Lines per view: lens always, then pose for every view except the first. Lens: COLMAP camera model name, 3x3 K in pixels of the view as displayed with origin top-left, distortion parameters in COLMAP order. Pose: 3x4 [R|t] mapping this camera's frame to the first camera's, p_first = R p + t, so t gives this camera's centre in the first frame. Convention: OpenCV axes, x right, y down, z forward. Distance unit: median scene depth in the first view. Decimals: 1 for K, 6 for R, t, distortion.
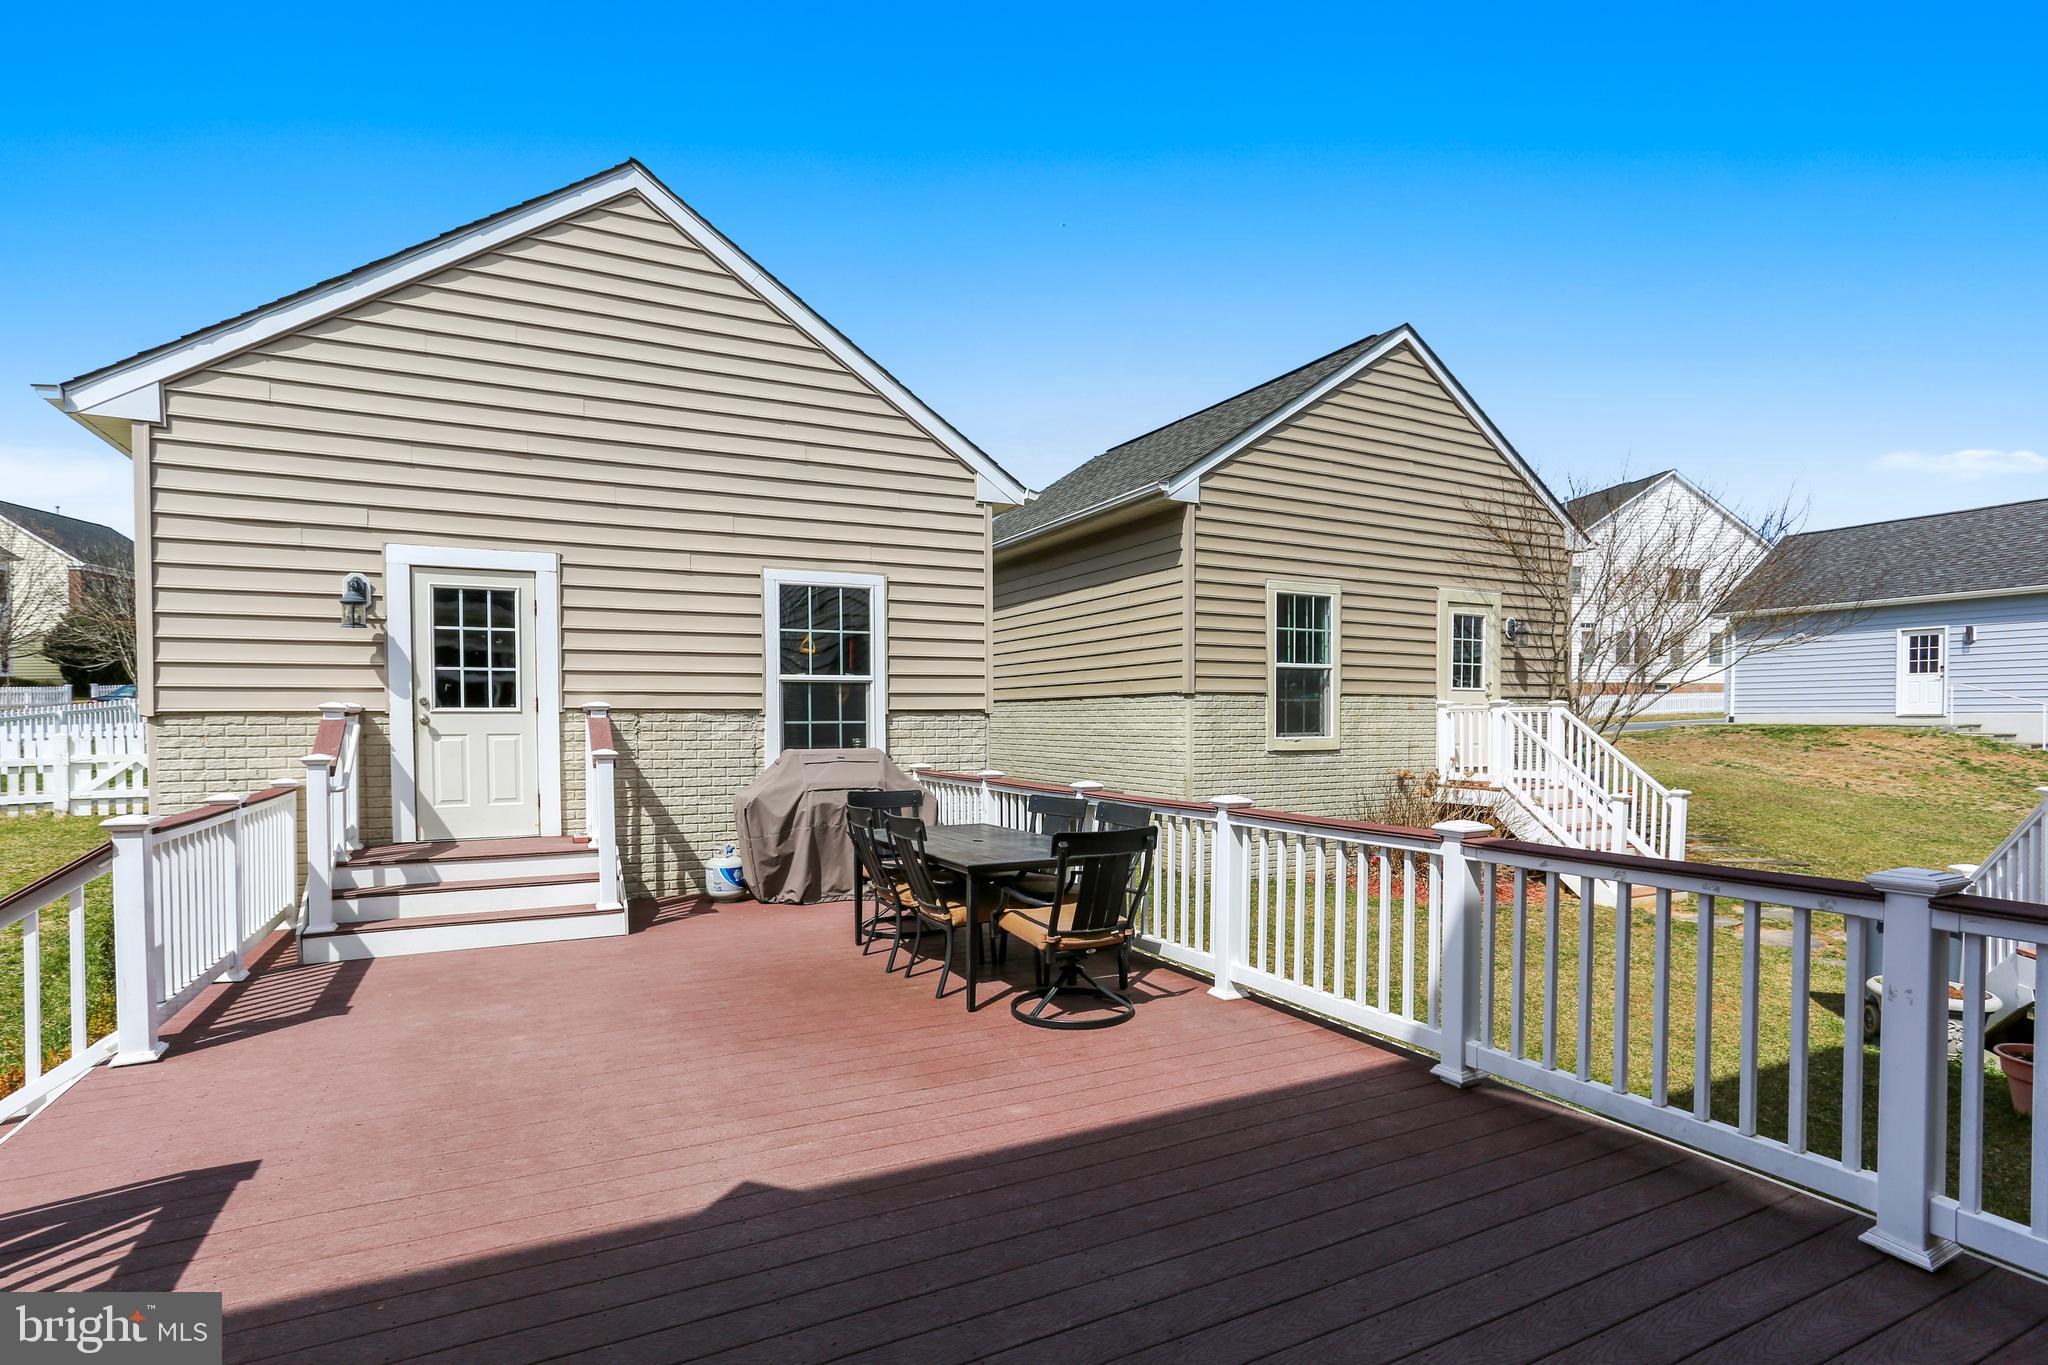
lens RADIAL K [[977.8, 0, 1020.9], [0, 977.8, 740.8], [0, 0, 1]] dist [-0.057405, 0.031548]
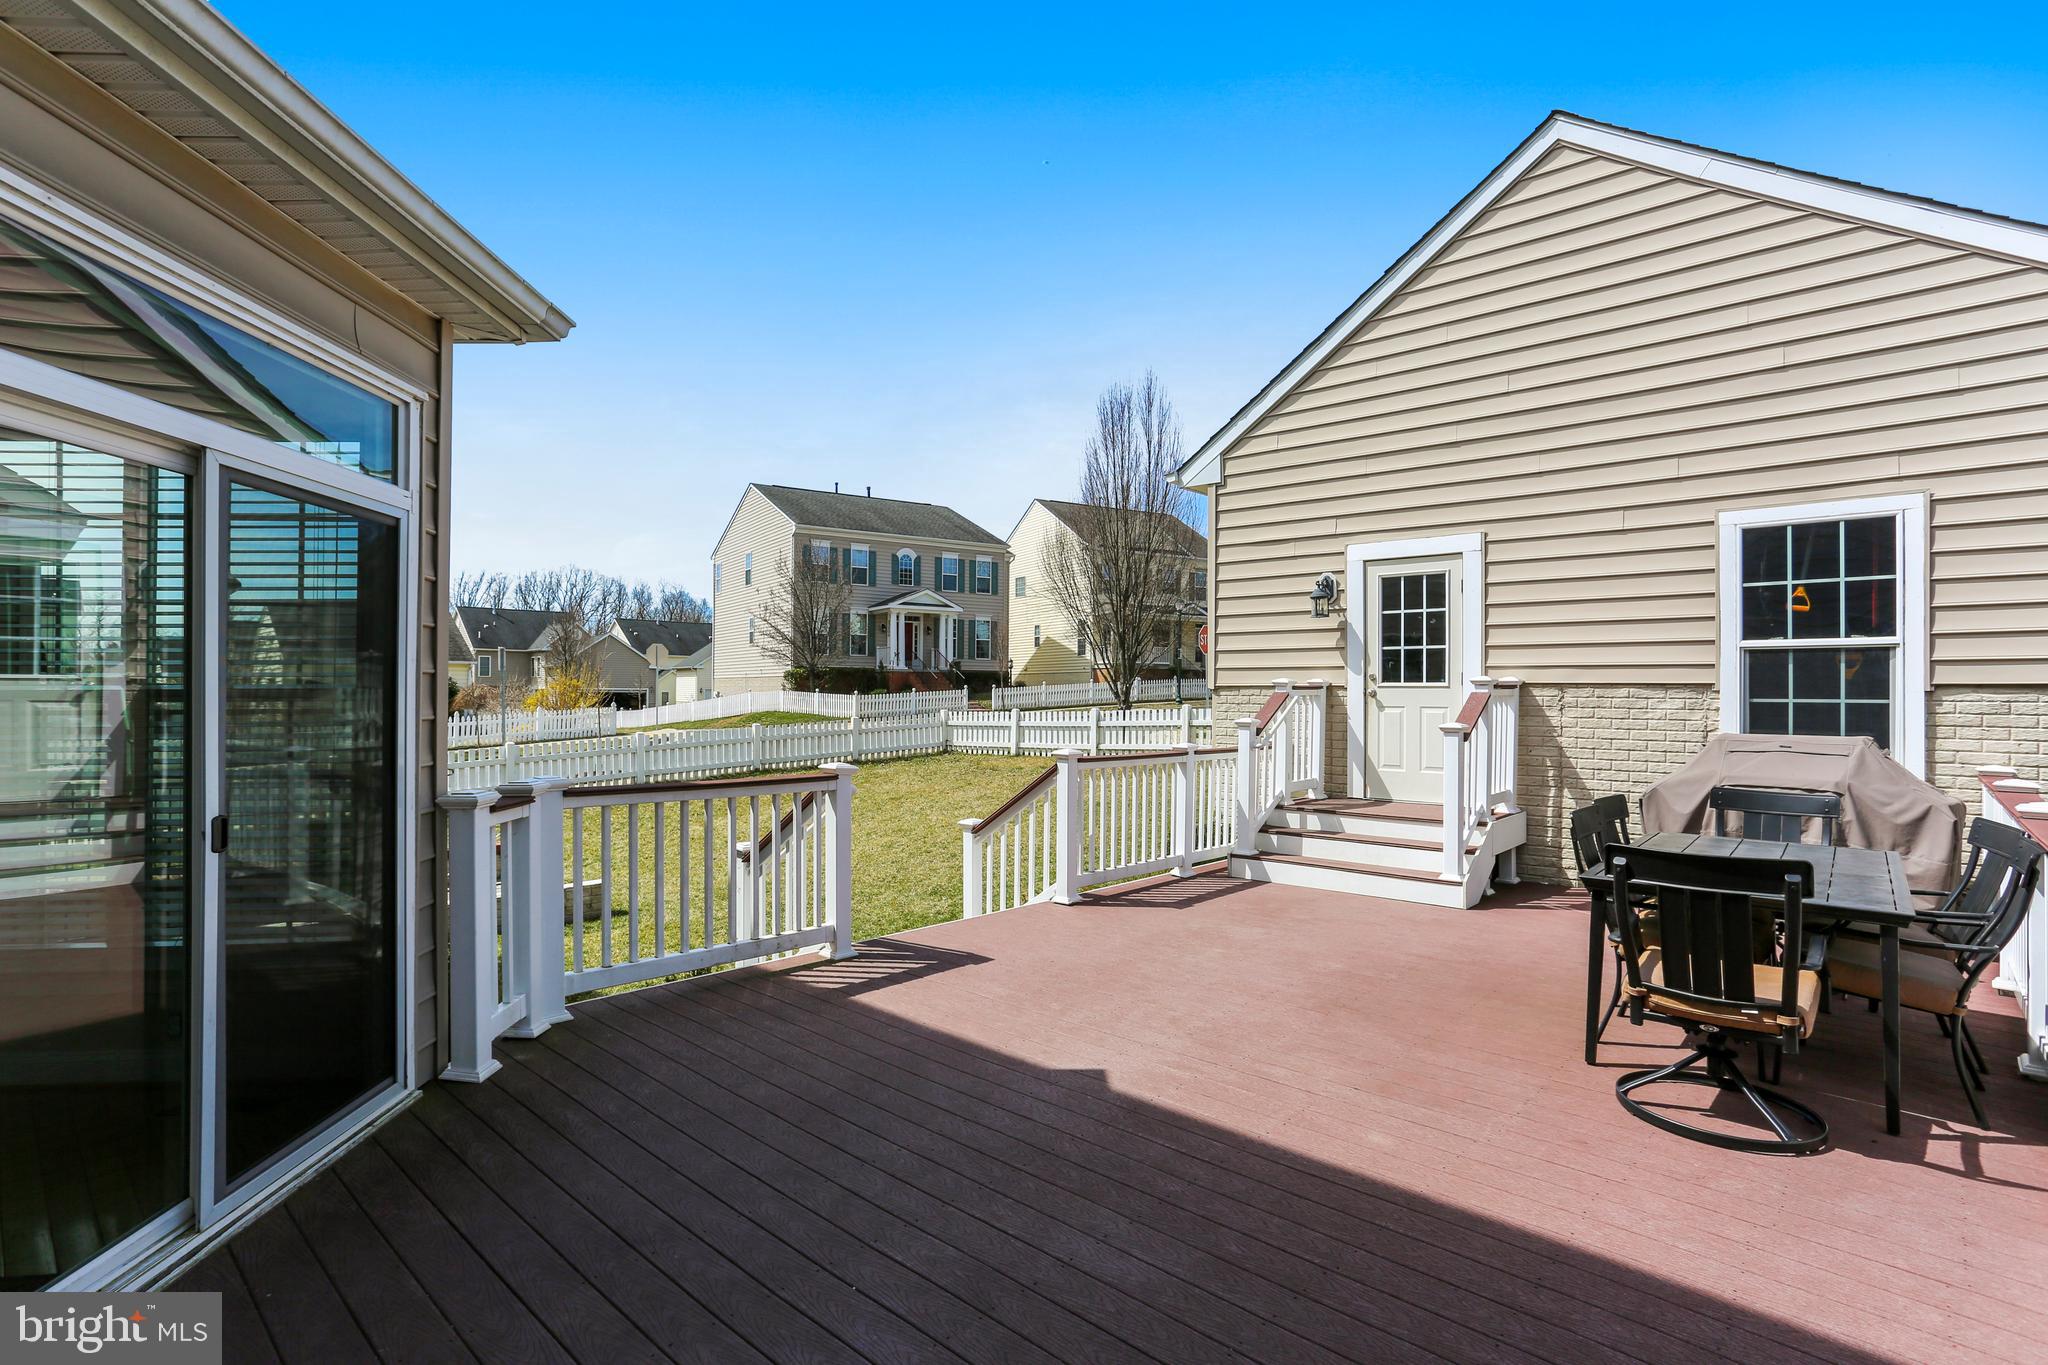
lens RADIAL K [[1006.4, 0, 1024.0], [0, 1006.4, 682.5], [0, 0, 1]] dist [-0.054203, 0.037636]
pose [[0.358792, -0.003833, -0.933410, 0.346187], [-0.030837, 0.999397, -0.015958, -0.002501], [0.932908, 0.034509, 0.358458, 0.178020]]
